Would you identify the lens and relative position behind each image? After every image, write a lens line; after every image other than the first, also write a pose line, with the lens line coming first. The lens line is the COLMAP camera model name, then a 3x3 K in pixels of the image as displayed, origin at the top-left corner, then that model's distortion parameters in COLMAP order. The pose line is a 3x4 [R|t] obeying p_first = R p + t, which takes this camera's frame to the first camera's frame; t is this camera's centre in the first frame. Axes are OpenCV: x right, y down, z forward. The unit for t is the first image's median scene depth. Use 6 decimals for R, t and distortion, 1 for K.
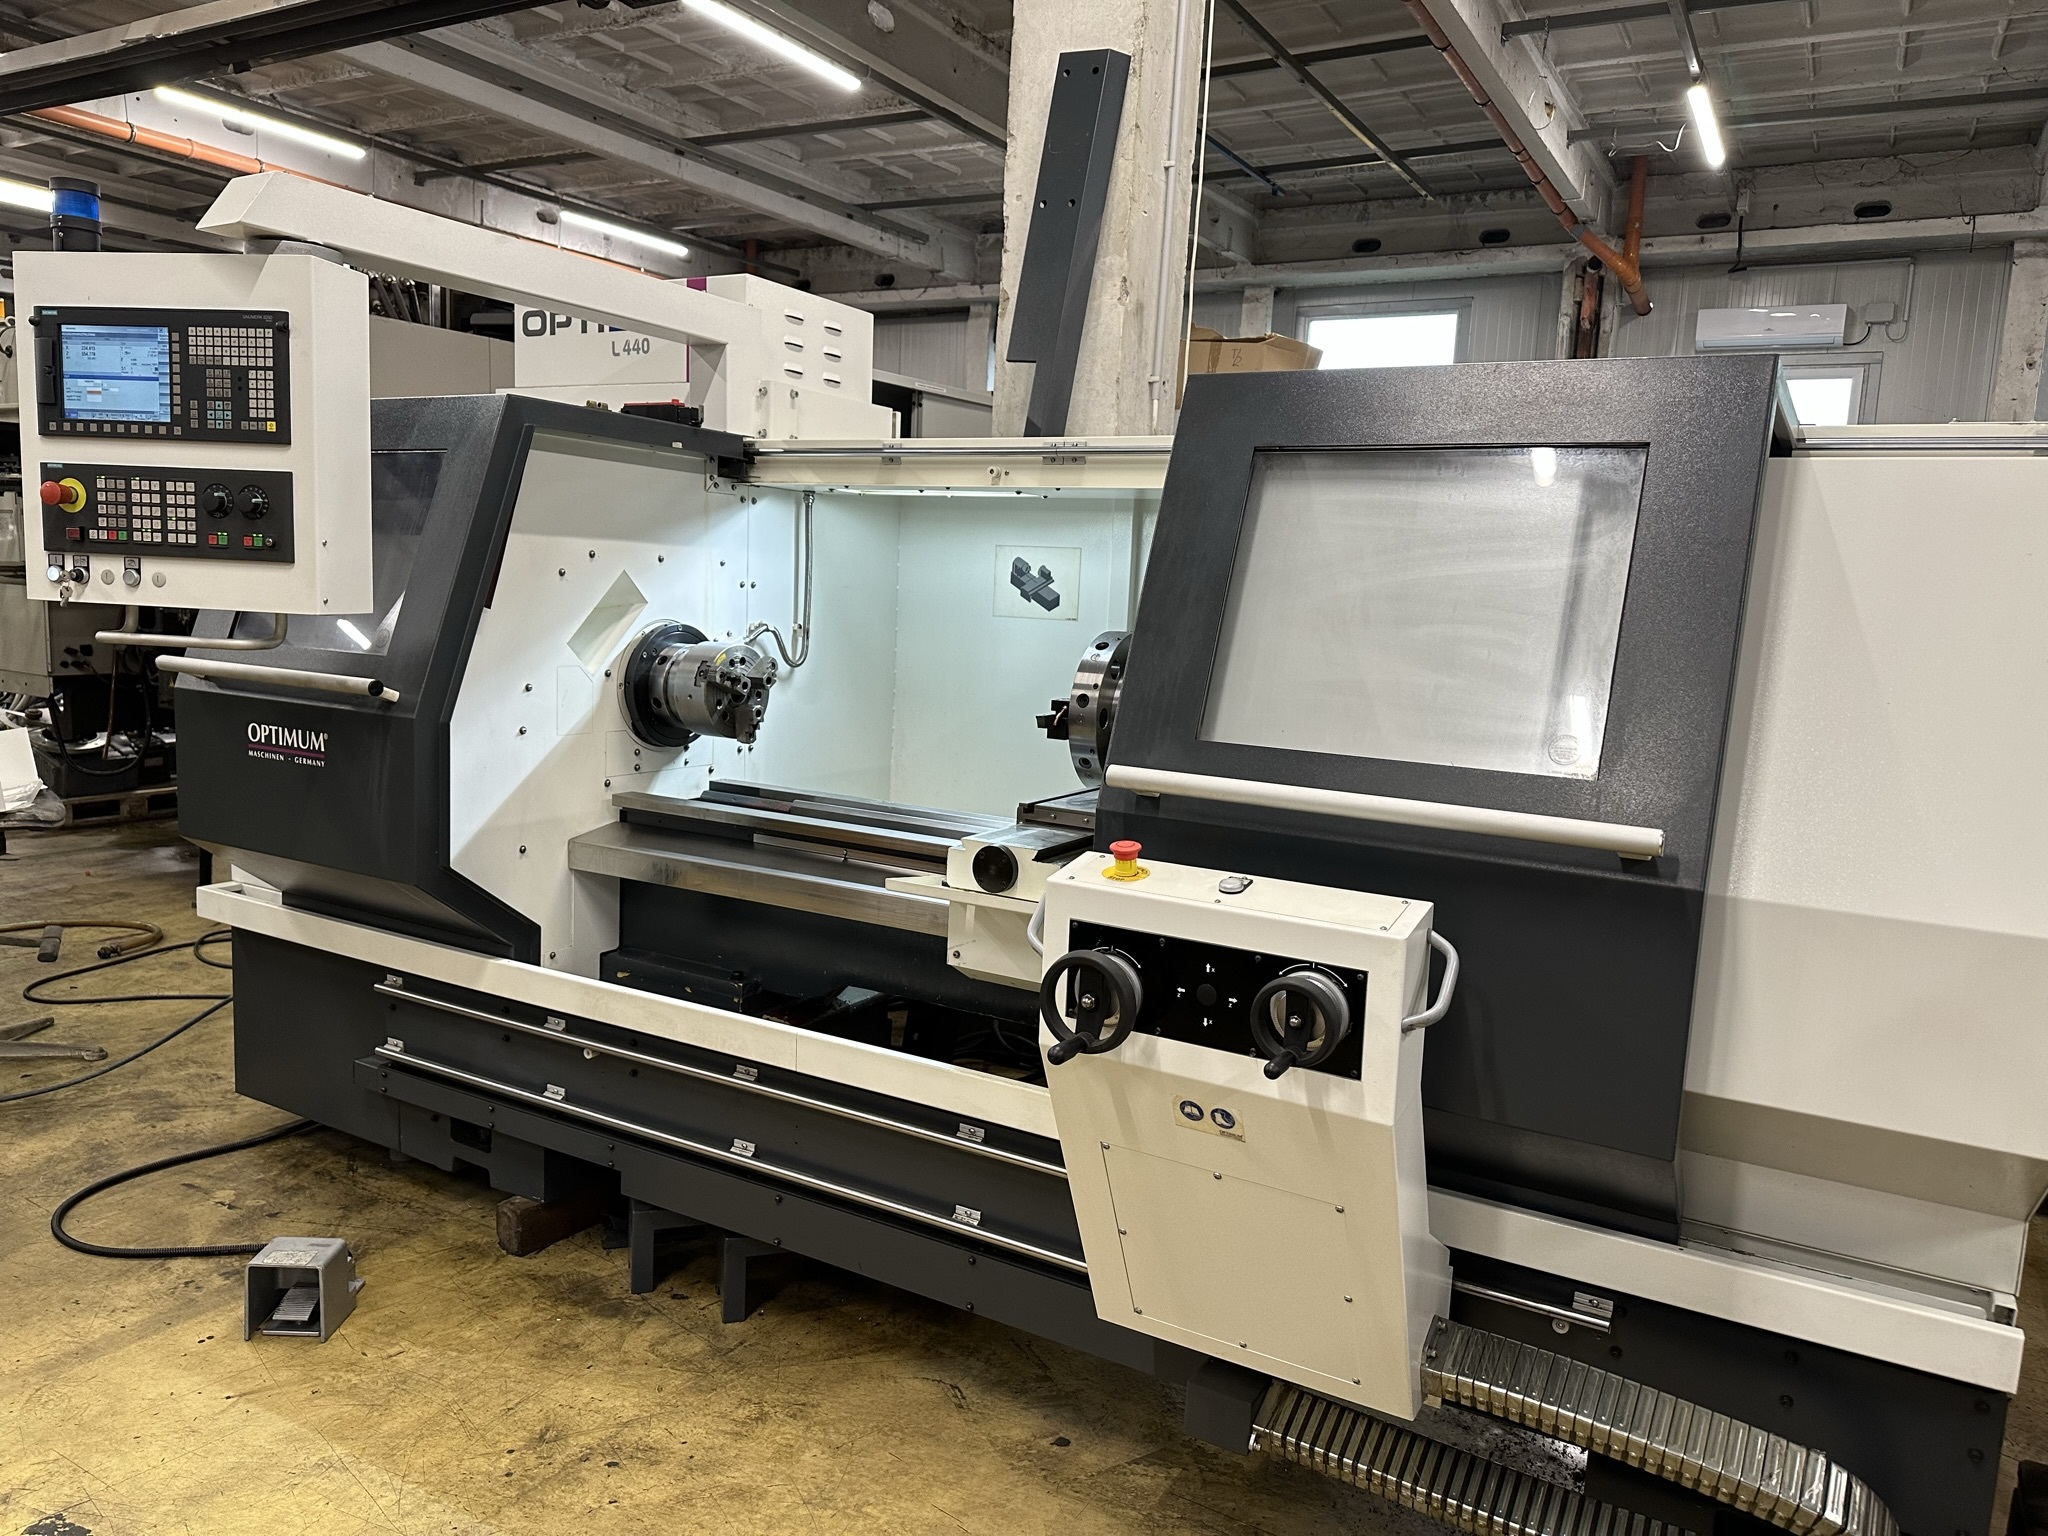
lens RADIAL K [[1442.3, 0, 1019.6], [0, 1442.3, 765.3], [0, 0, 1]] dist [0.033947, -0.029271]
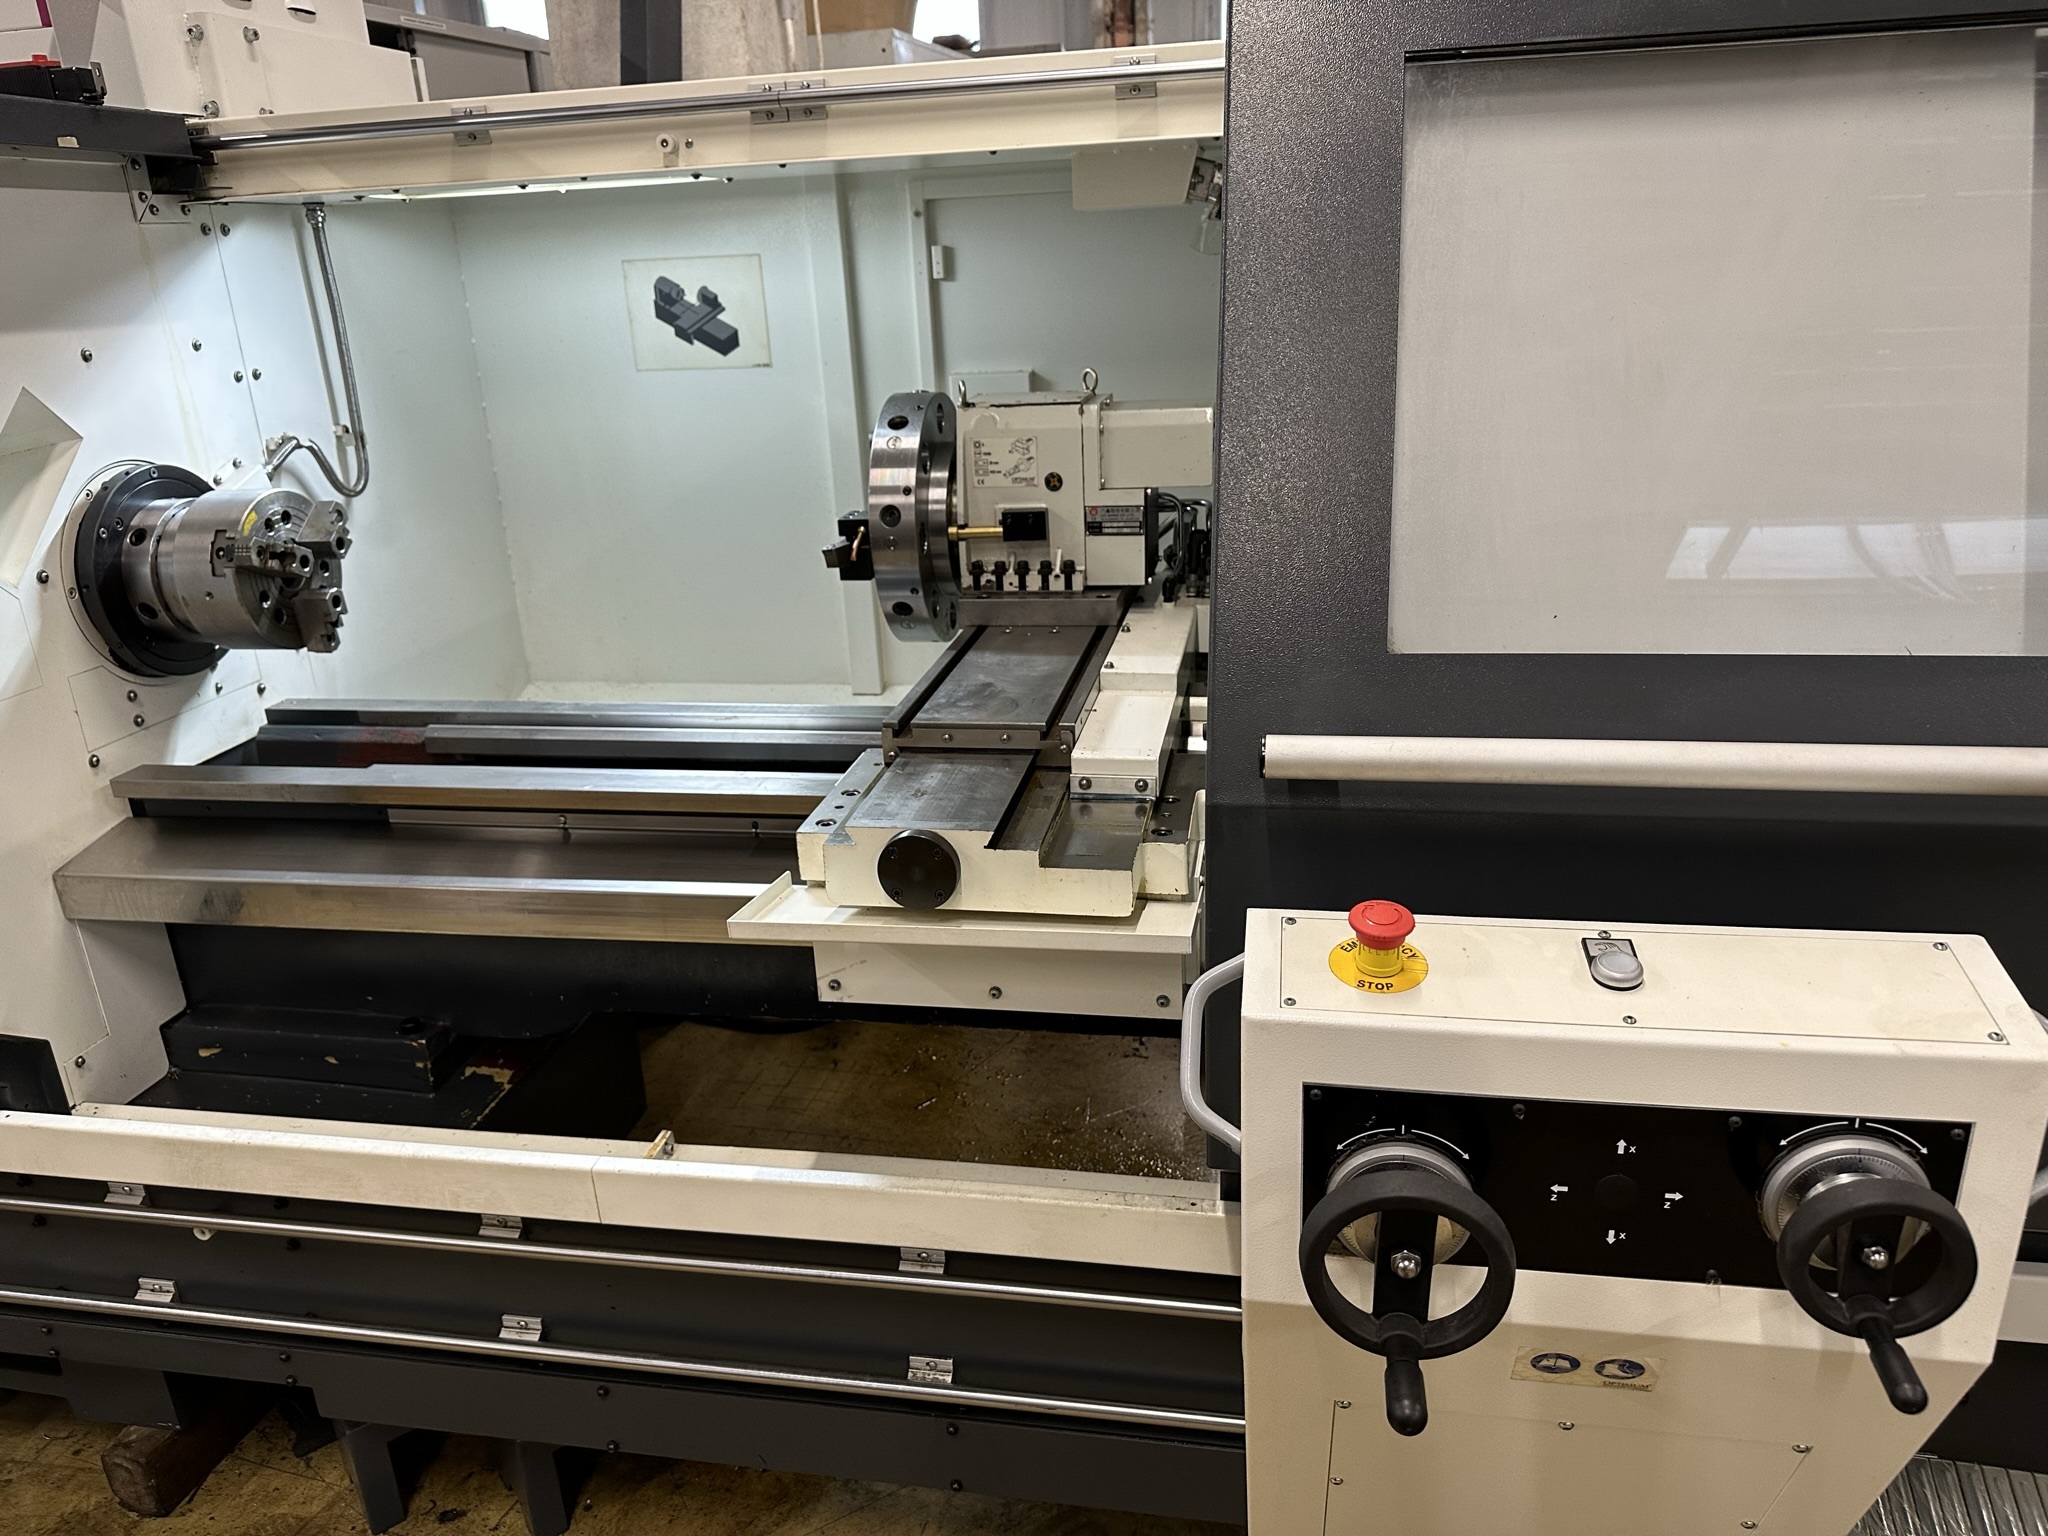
lens RADIAL K [[1458.3, 0, 1017.2], [0, 1458.3, 782.2], [0, 0, 1]] dist [0.043183, -0.065262]
pose [[0.937825, -0.196725, 0.285977, -0.129902], [0.128308, 0.962007, 0.240999, -0.092797], [-0.322522, -0.189322, 0.927436, 0.399575]]
